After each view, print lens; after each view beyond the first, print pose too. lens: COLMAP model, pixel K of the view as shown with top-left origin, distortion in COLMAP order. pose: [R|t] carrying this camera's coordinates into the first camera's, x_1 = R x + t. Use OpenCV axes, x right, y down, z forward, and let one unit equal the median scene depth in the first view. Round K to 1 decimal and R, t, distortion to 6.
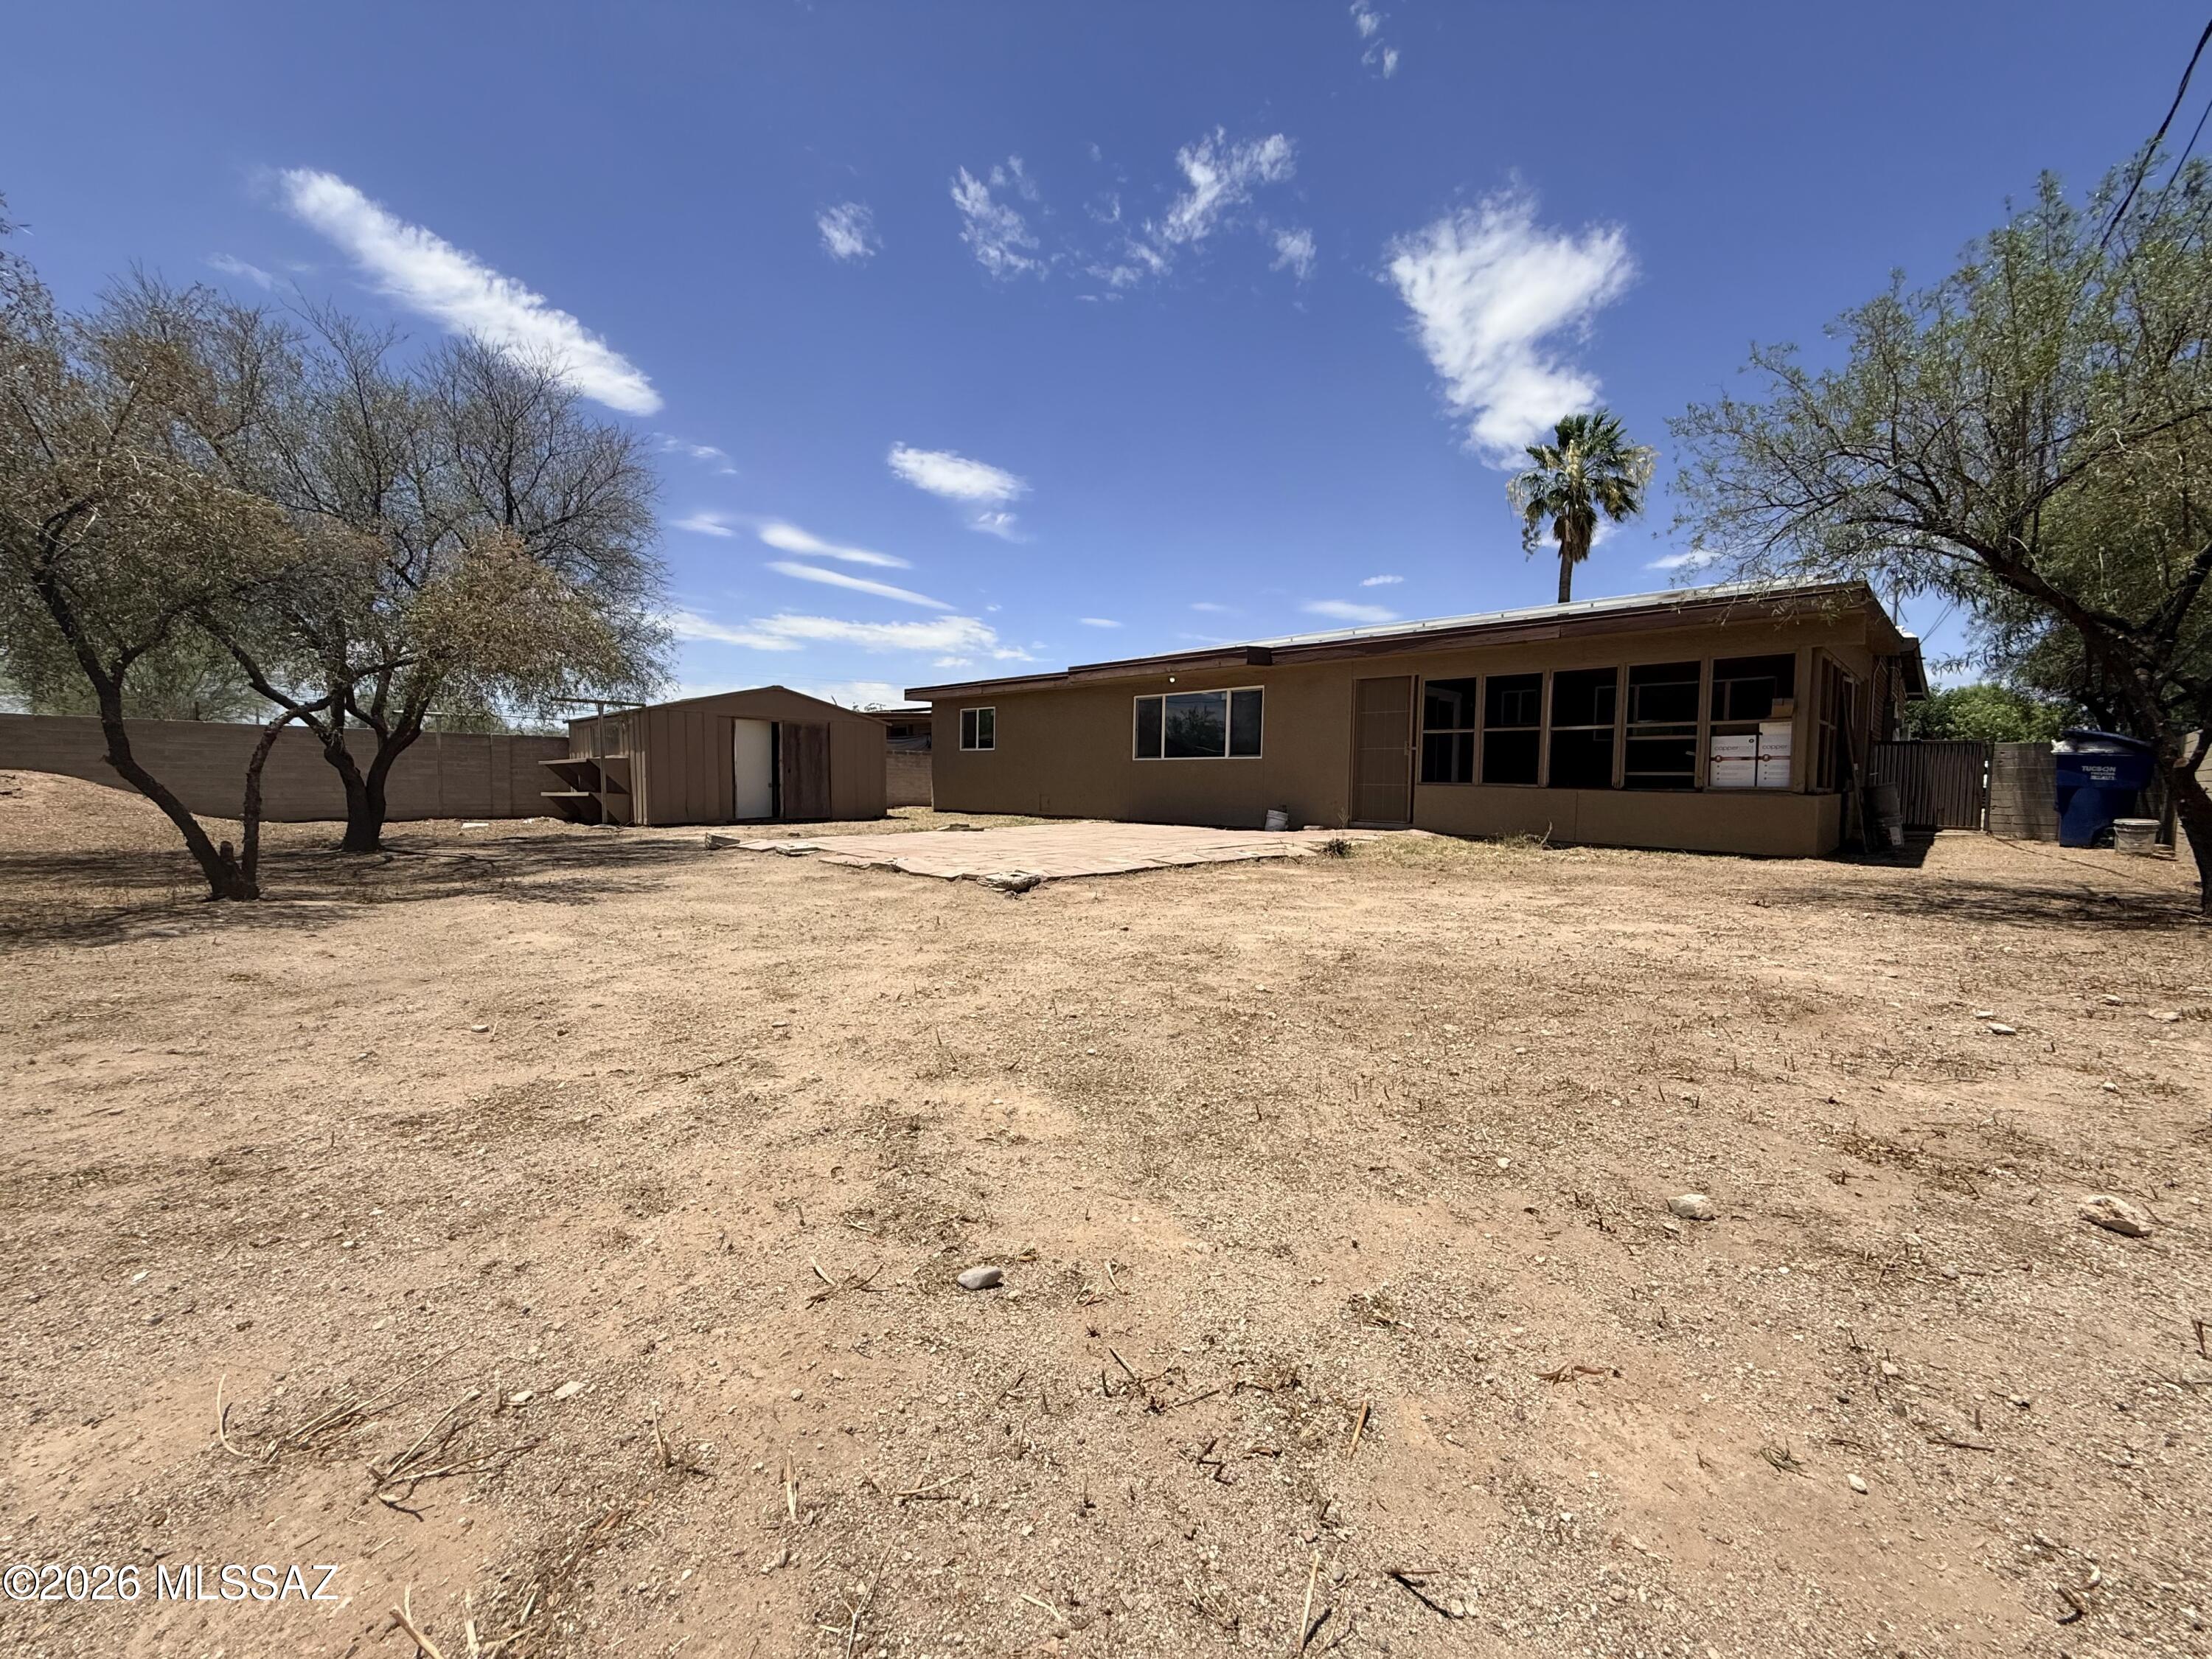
lens RADIAL K [[892.3, 0, 1106.0], [0, 892.3, 829.5], [0, 0, 1]] dist [-0.002471, -0.000307]
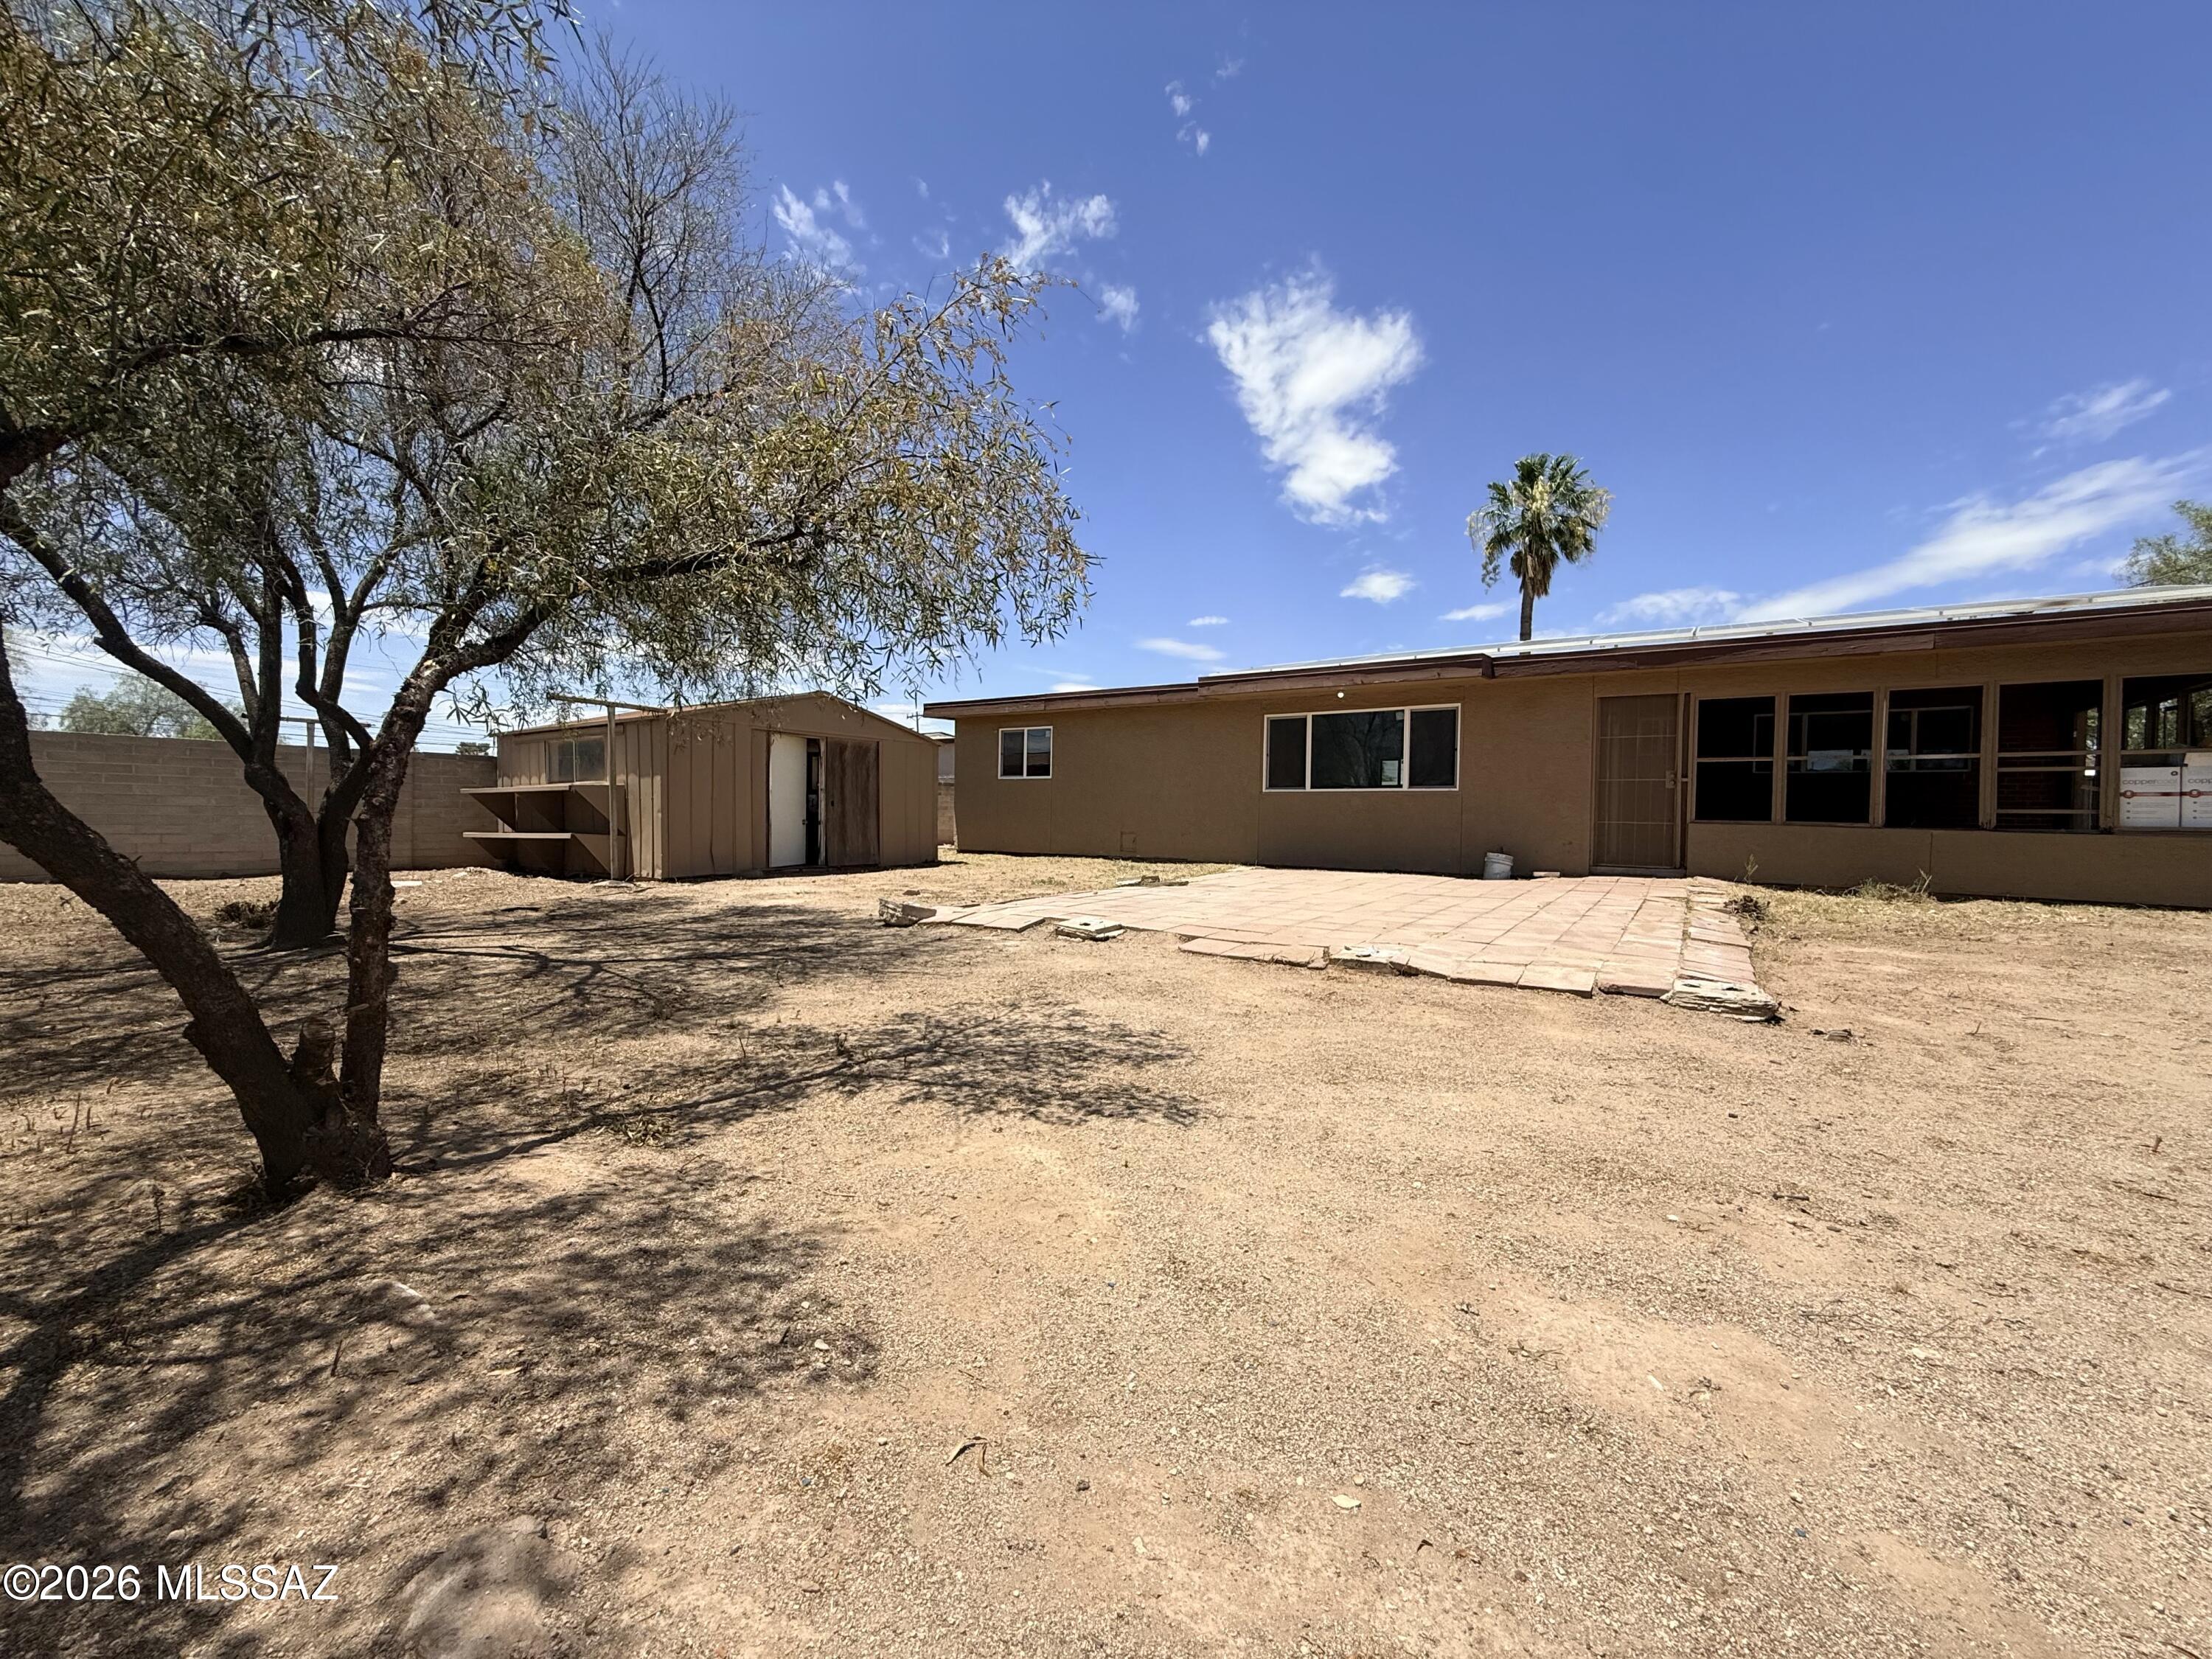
lens RADIAL K [[892.3, 0, 1106.0], [0, 892.3, 829.5], [0, 0, 1]] dist [-0.002471, -0.000307]
pose [[0.982754, -0.002543, 0.184903, -0.297623], [0.008999, 0.999379, -0.034082, -0.017686], [-0.184701, 0.035158, 0.982166, 0.239516]]
